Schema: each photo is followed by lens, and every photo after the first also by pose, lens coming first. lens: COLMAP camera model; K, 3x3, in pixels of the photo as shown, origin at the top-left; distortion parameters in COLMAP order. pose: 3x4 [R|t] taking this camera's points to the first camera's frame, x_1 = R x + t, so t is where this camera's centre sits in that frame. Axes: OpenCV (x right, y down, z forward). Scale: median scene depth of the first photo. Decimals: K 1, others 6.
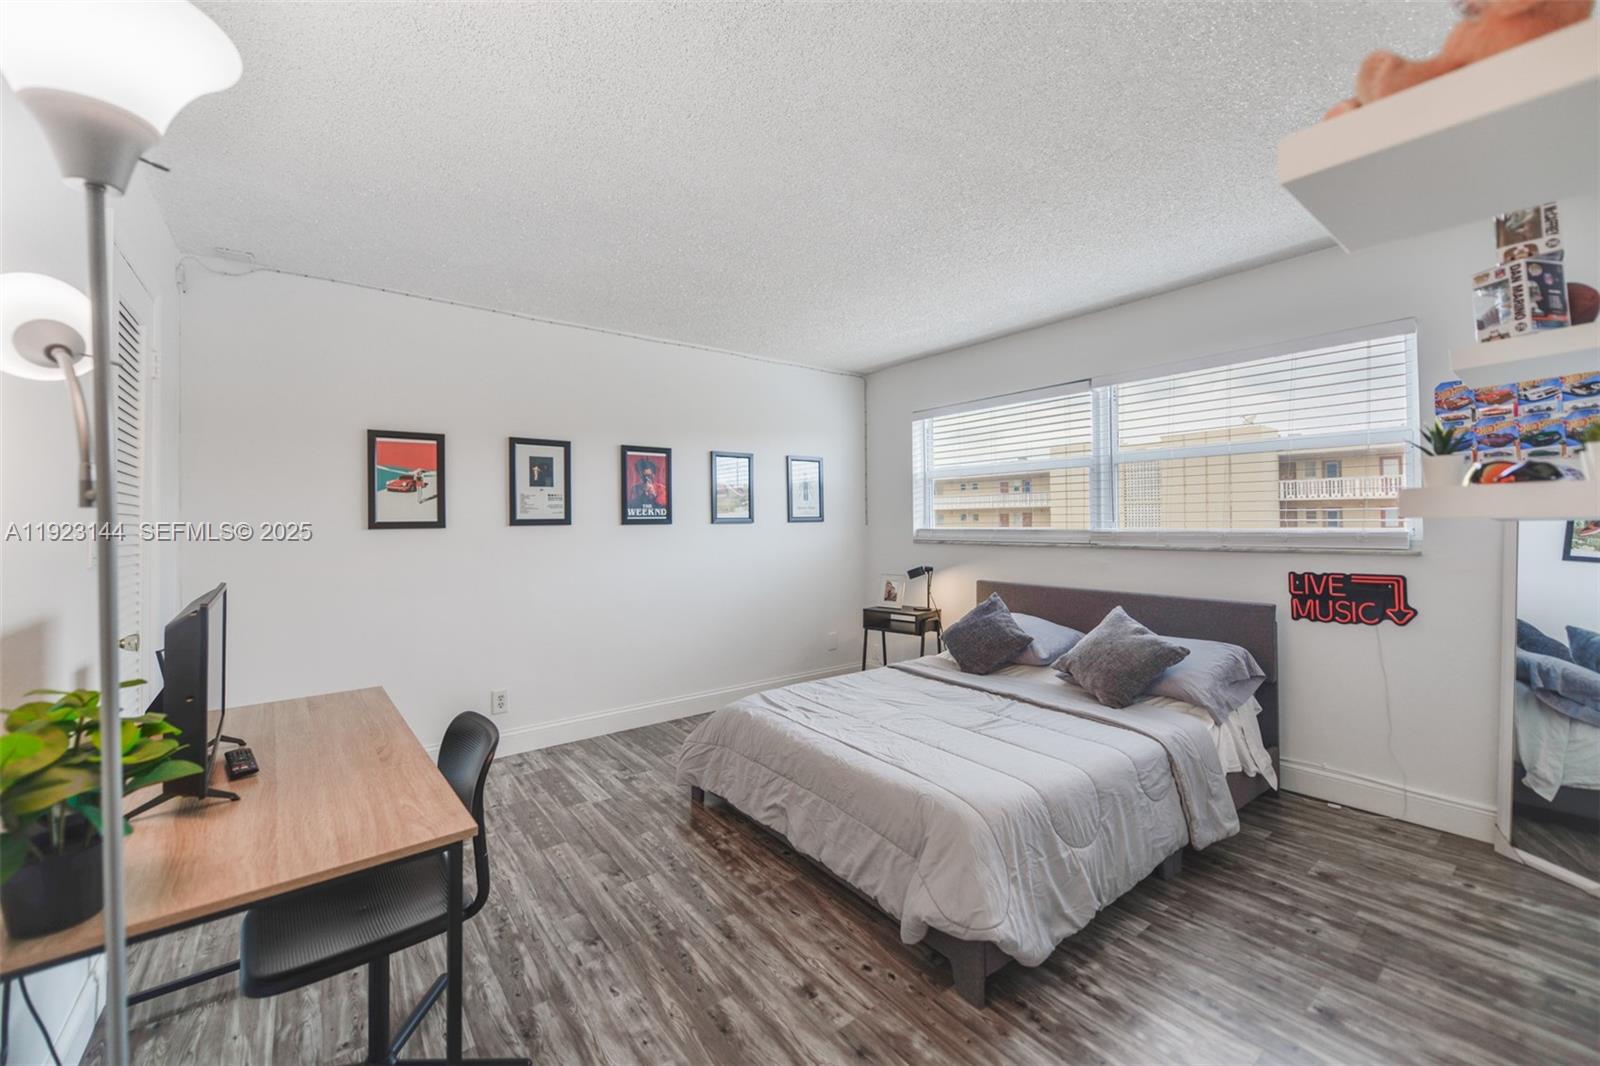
lens RADIAL K [[632.7, 0, 799.5], [0, 632.7, 525.4], [0, 0, 1]] dist [0.000444, -0.000727]
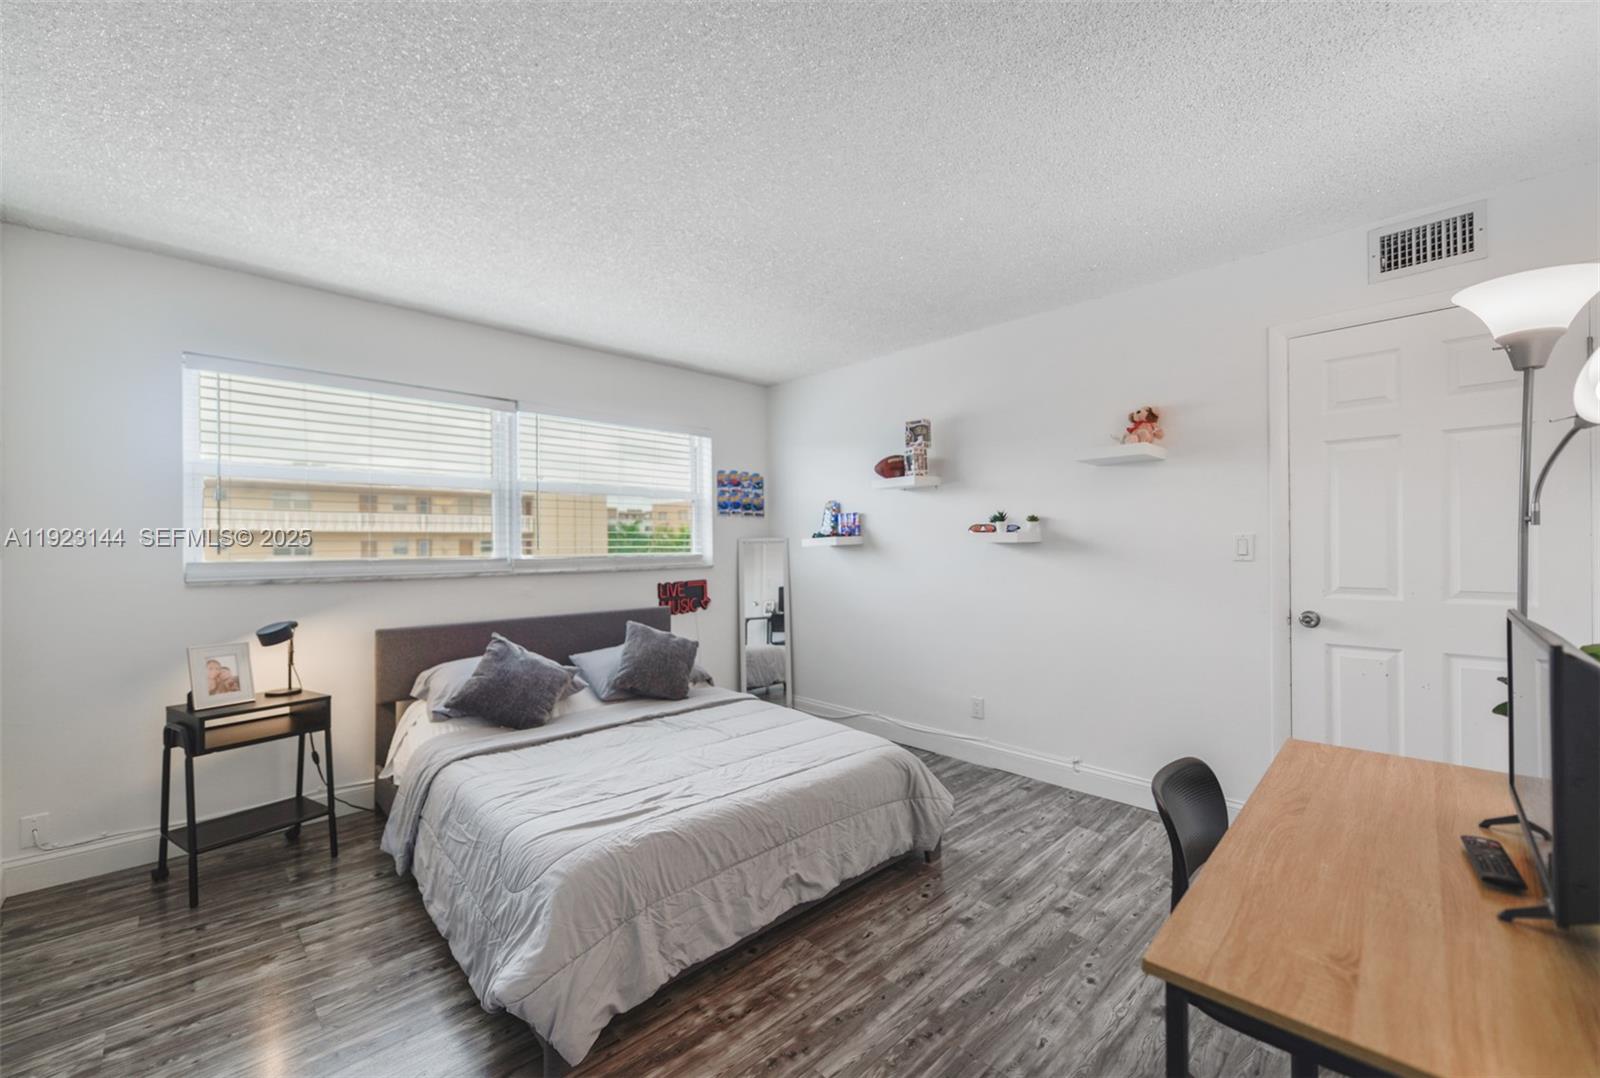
lens RADIAL K [[637.4, 0, 794.7], [0, 637.4, 554.7], [0, 0, 1]] dist [0.006353, -0.000056]
pose [[-0.101532, -0.005871, 0.994815, -0.809264], [0.014475, 0.999868, 0.007378, 0.003386], [-0.994727, 0.015149, -0.101434, 0.984089]]
